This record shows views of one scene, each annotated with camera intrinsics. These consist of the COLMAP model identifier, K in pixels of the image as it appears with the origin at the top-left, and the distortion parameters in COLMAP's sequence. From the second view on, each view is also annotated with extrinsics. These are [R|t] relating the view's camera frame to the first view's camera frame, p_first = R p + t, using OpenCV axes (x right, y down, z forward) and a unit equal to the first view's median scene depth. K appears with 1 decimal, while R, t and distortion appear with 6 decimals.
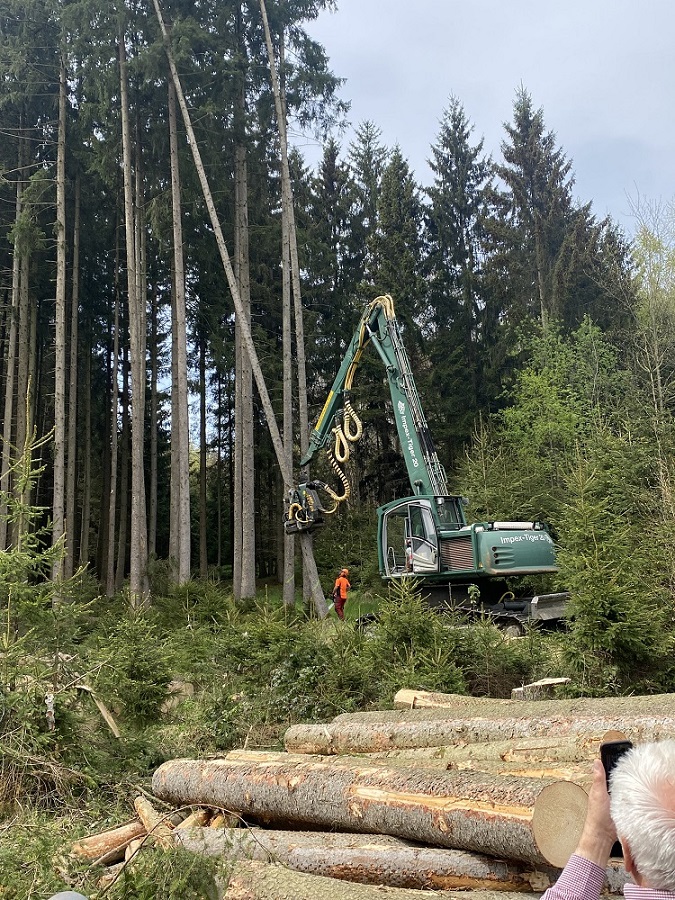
lens RADIAL K [[879.5, 0, 337.0], [0, 879.5, 429.6], [0, 0, 1]] dist [-0.052508, 0.000000]
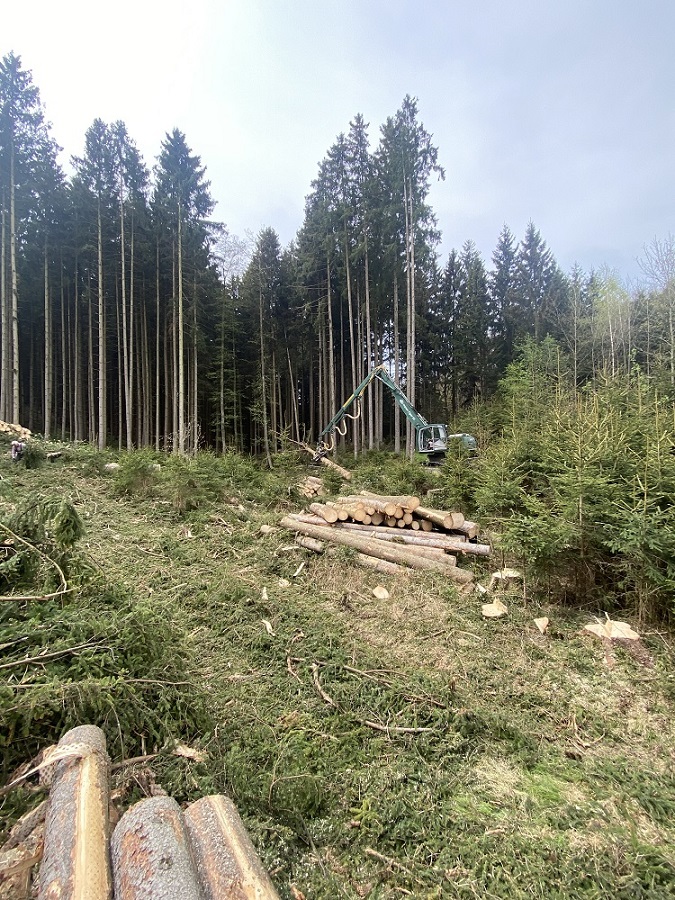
lens RADIAL K [[366.0, 0, 338.7], [0, 366.0, 450.9], [0, 0, 1]] dist [0.003928, 0.000050]
pose [[0.931168, 0.019896, -0.364047, 0.181856], [0.057109, 0.978225, 0.199535, -0.074086], [0.360090, -0.206591, 0.909756, -0.180886]]
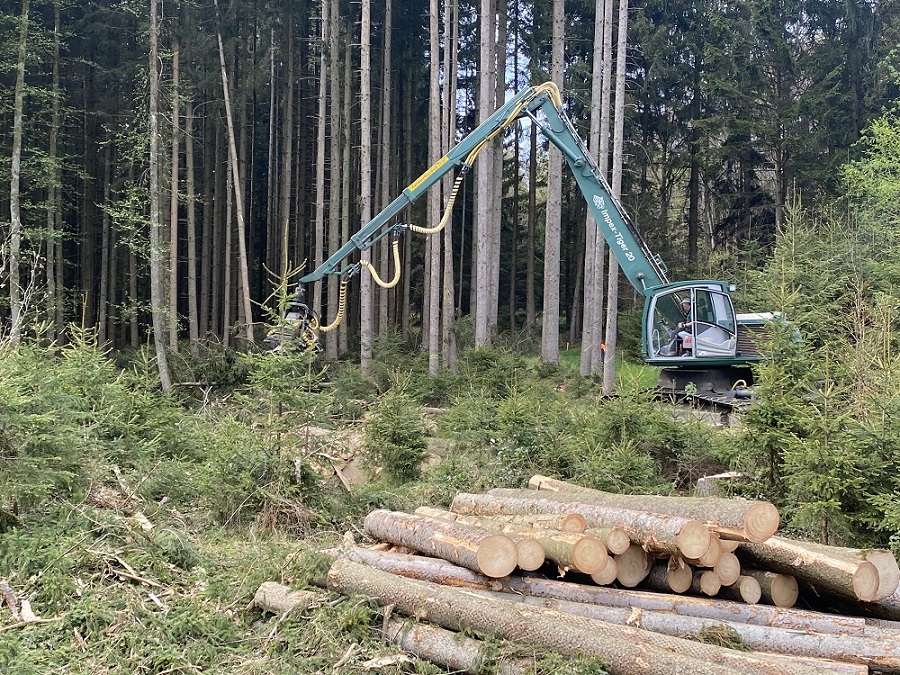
lens RADIAL K [[1072.0, 0, 448.7], [0, 1072.0, 337.7], [0, 0, 1]] dist [-0.014553, 0.000000]
pose [[0.964649, 0.048443, -0.259049, 0.110742], [0.002164, 0.981471, 0.191596, -0.071193], [0.263531, -0.185383, 0.946670, -0.176495]]
